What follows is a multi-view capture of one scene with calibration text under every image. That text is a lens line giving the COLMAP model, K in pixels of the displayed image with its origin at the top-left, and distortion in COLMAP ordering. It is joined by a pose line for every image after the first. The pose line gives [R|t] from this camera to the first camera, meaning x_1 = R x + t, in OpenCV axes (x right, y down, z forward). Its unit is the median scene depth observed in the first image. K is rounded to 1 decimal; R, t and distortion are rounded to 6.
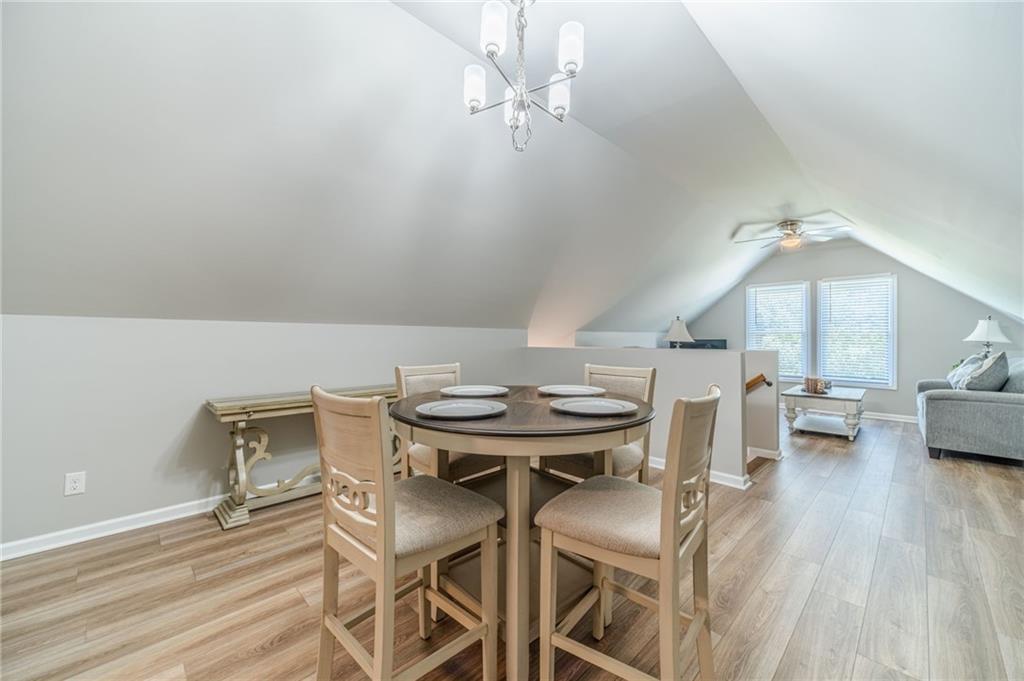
lens RADIAL K [[404.6, 0, 507.9], [0, 404.6, 330.6], [0, 0, 1]] dist [-0.002089, -0.000227]
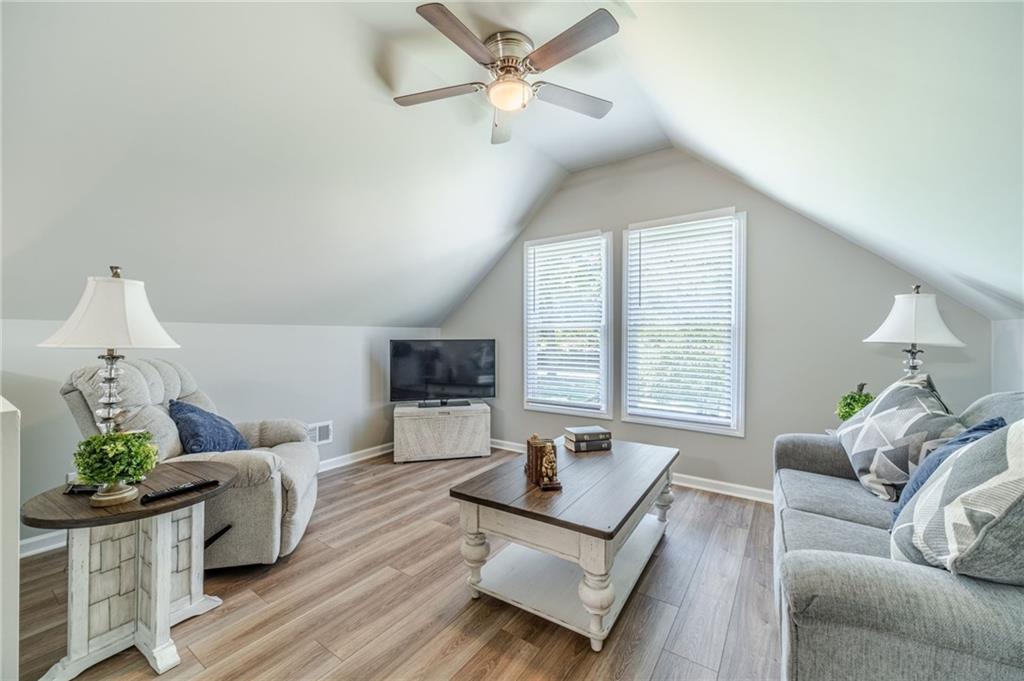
lens RADIAL K [[404.6, 0, 509.2], [0, 404.6, 338.0], [0, 0, 1]] dist [-0.002089, -0.000227]
pose [[0.979967, -0.000037, 0.199159, 0.657593], [-0.003270, 0.999862, 0.016276, 0.015017], [-0.199132, -0.016602, 0.979832, 0.643055]]
